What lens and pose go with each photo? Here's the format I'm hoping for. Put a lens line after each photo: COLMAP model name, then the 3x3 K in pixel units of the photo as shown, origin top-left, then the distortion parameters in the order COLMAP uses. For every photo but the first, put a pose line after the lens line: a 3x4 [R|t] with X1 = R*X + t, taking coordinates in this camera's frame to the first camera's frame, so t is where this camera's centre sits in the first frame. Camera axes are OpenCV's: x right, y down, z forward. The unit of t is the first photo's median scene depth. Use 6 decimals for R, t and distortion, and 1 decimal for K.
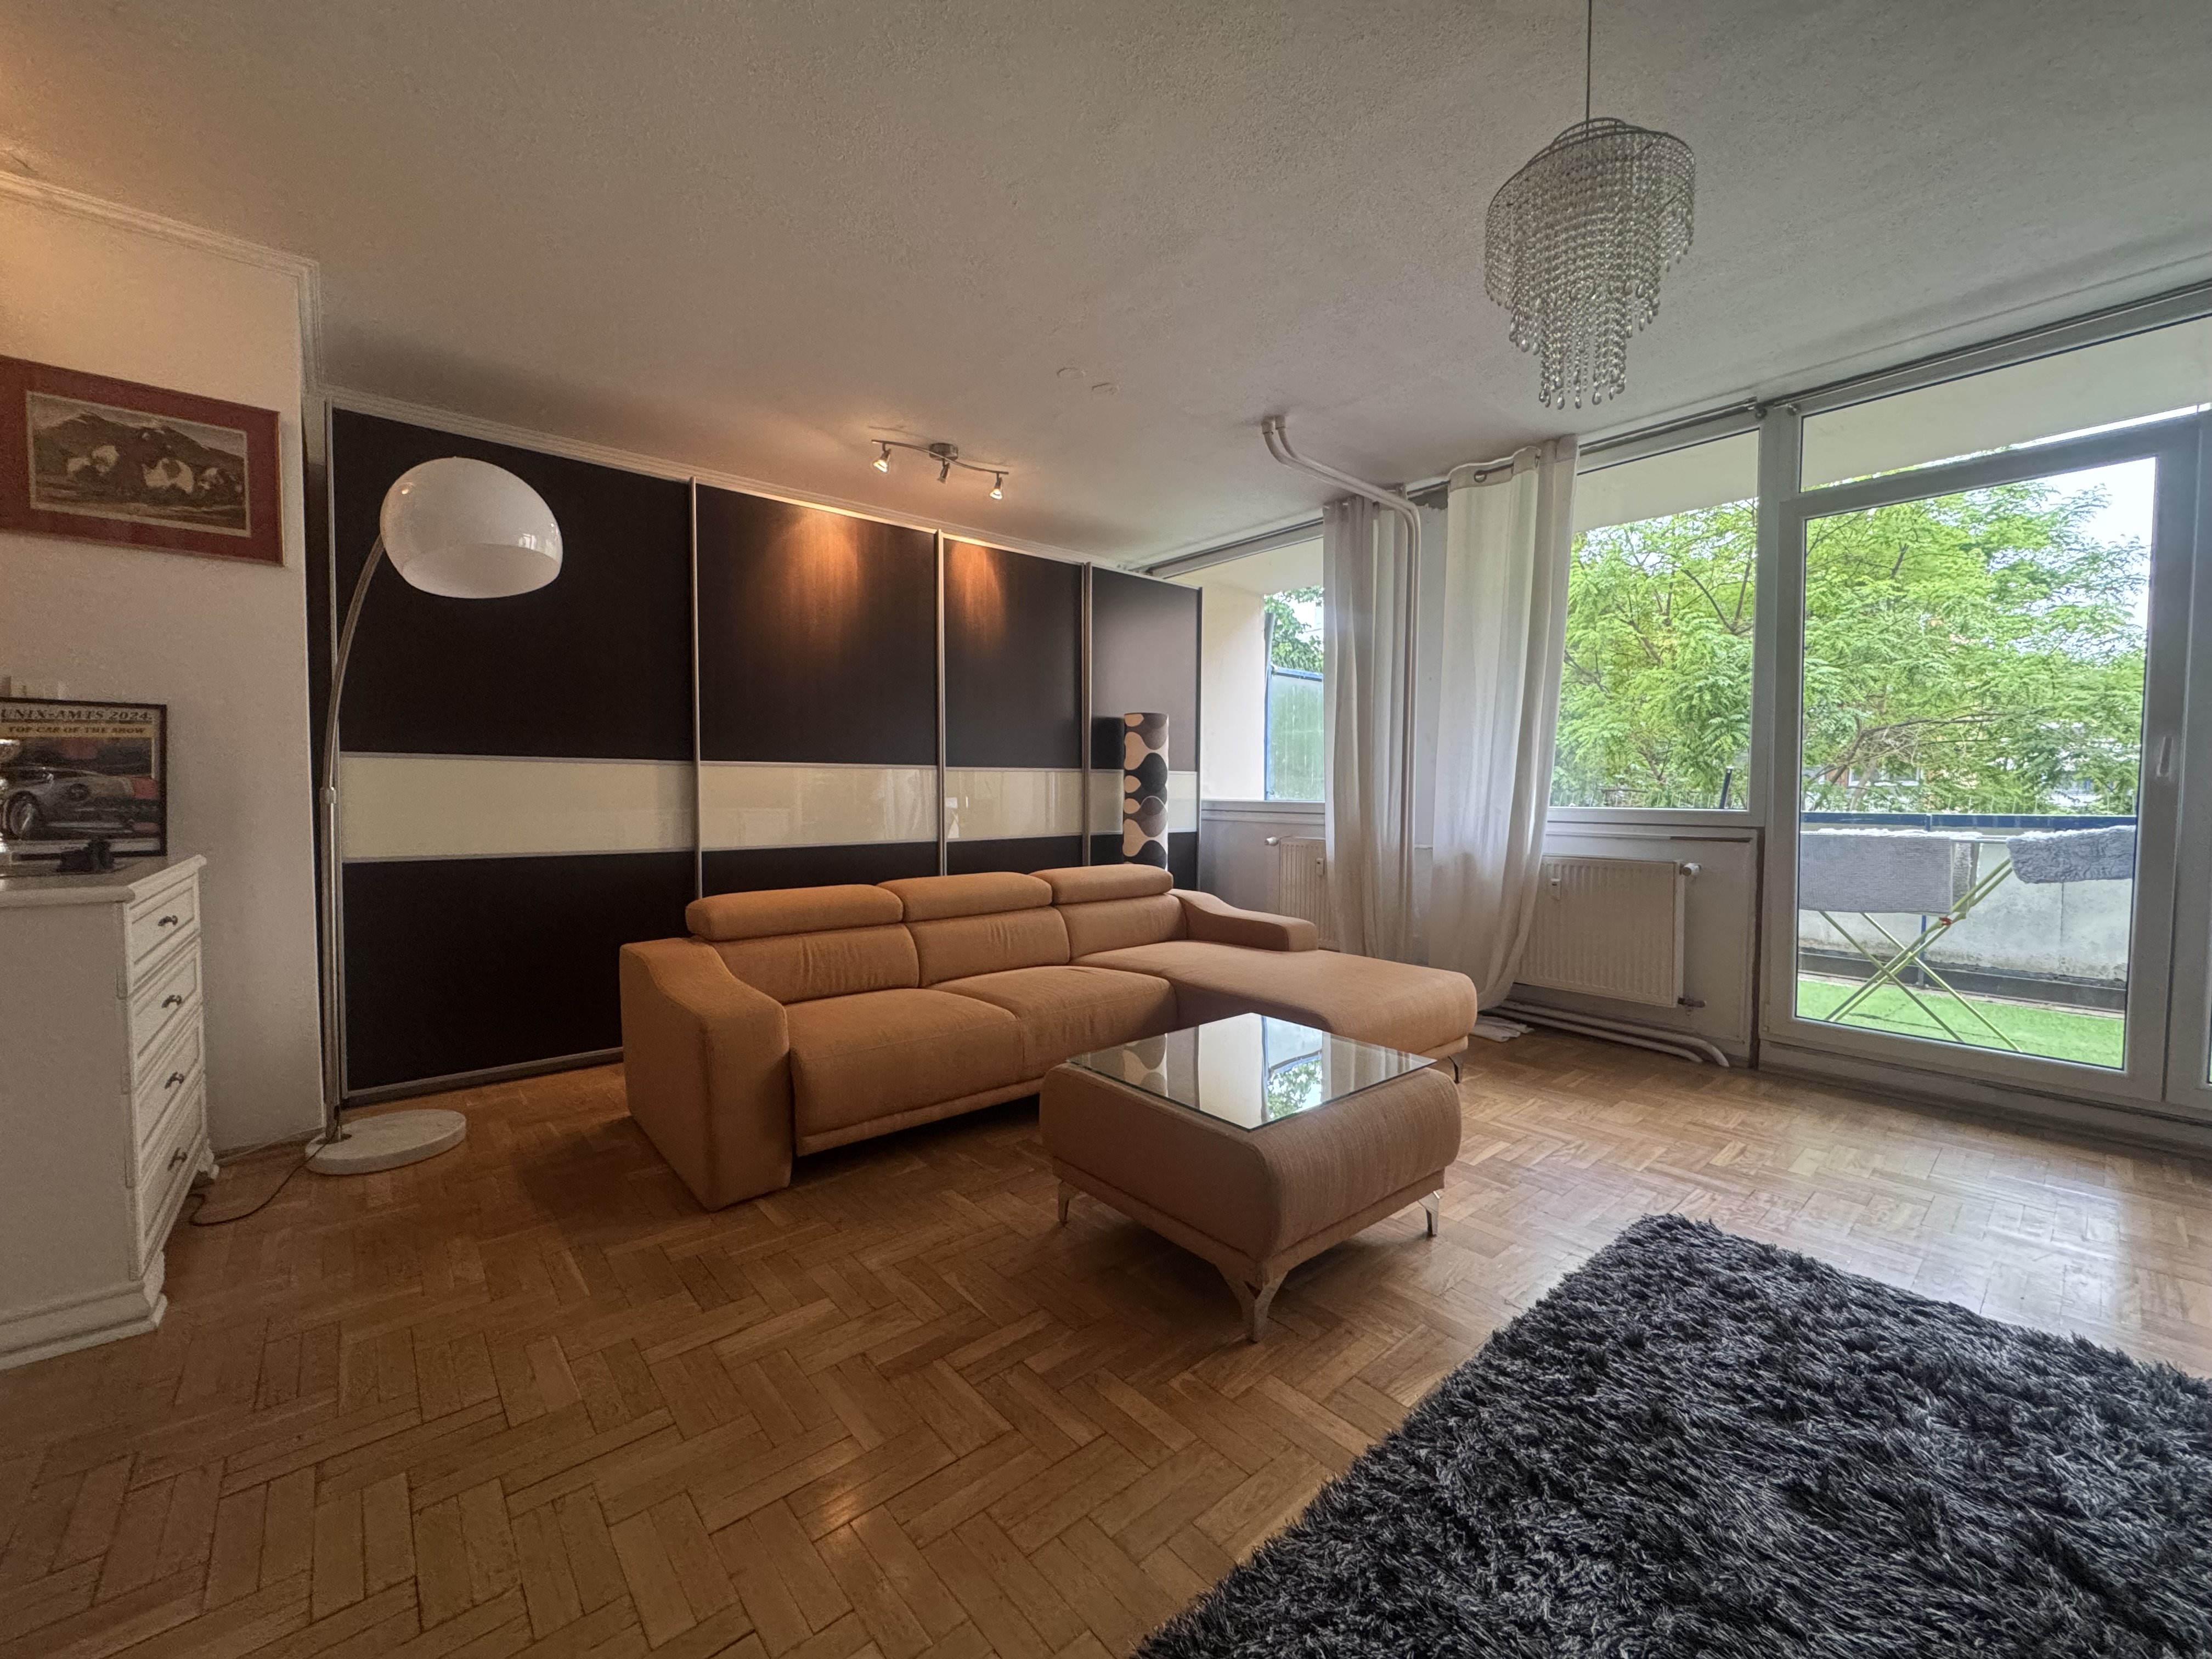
lens RADIAL K [[880.5, 0, 1100.9], [0, 880.5, 824.2], [0, 0, 1]] dist [-0.002809, -0.000189]
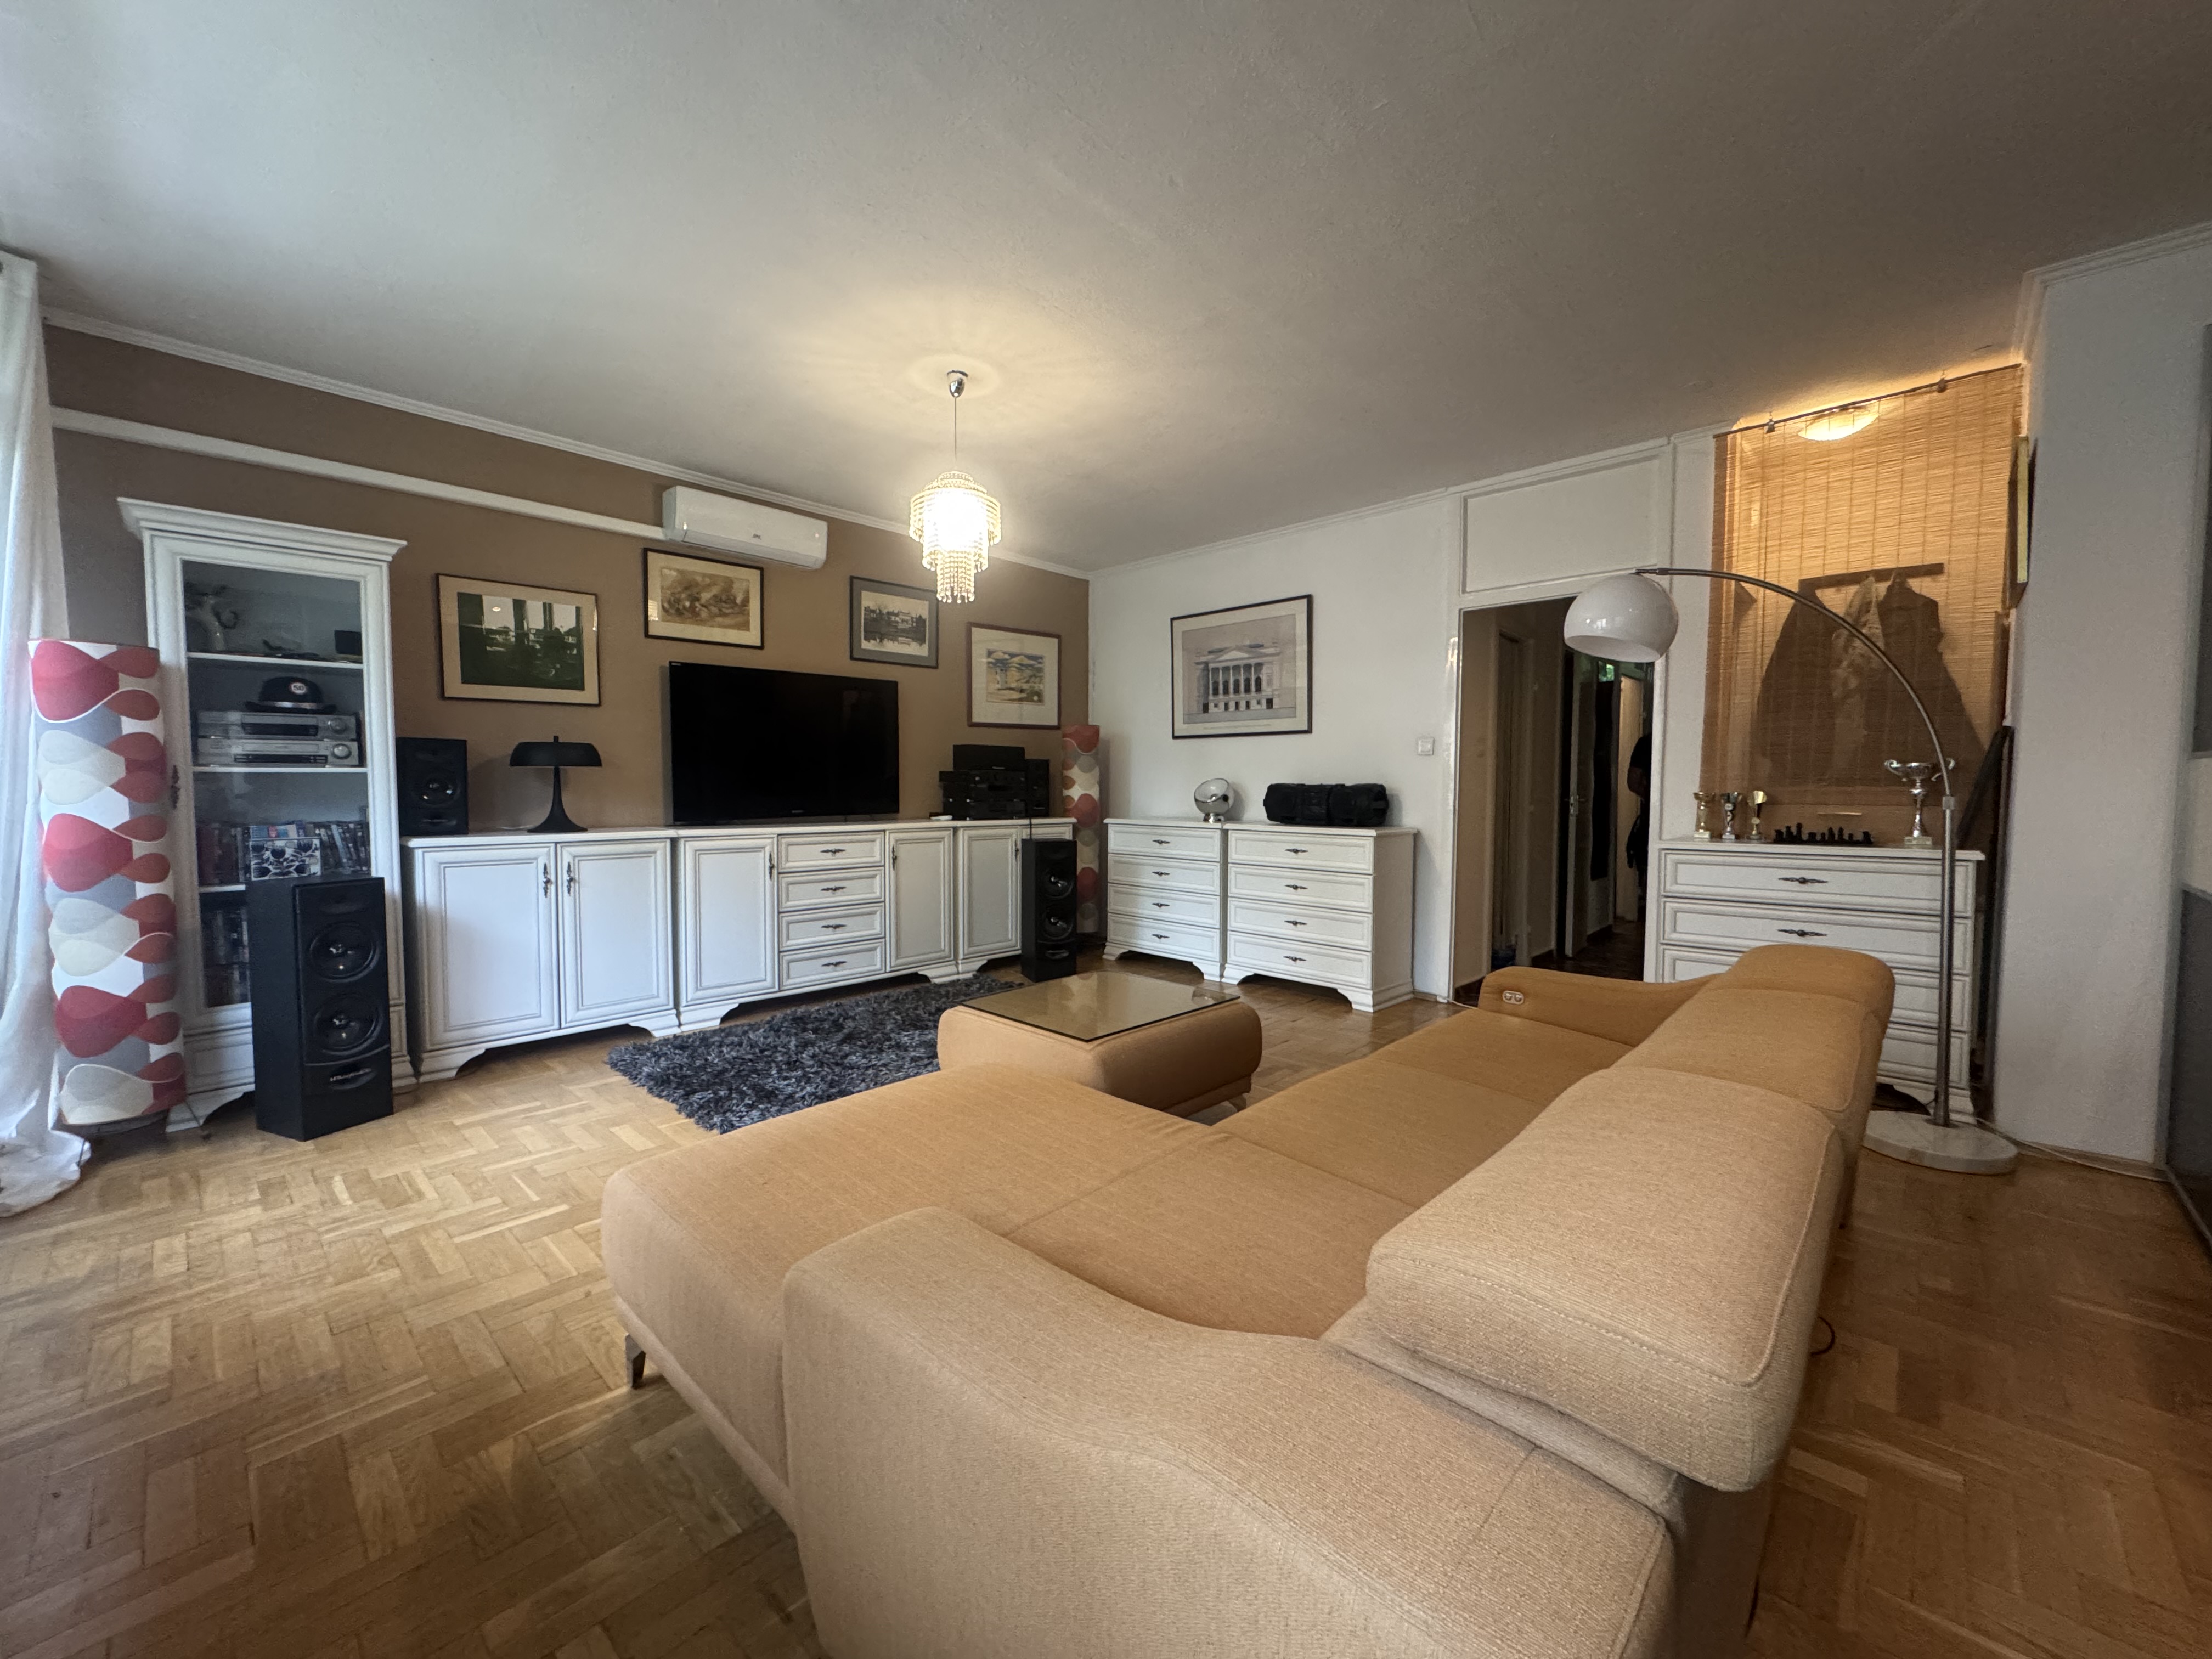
lens RADIAL K [[880.5, 0, 1100.9], [0, 880.5, 824.2], [0, 0, 1]] dist [-0.002809, -0.000189]
pose [[-0.994185, -0.004919, -0.107571, 0.192891], [-0.013871, 0.996484, 0.082631, -0.058616], [0.106786, 0.083643, -0.990758, 1.409052]]
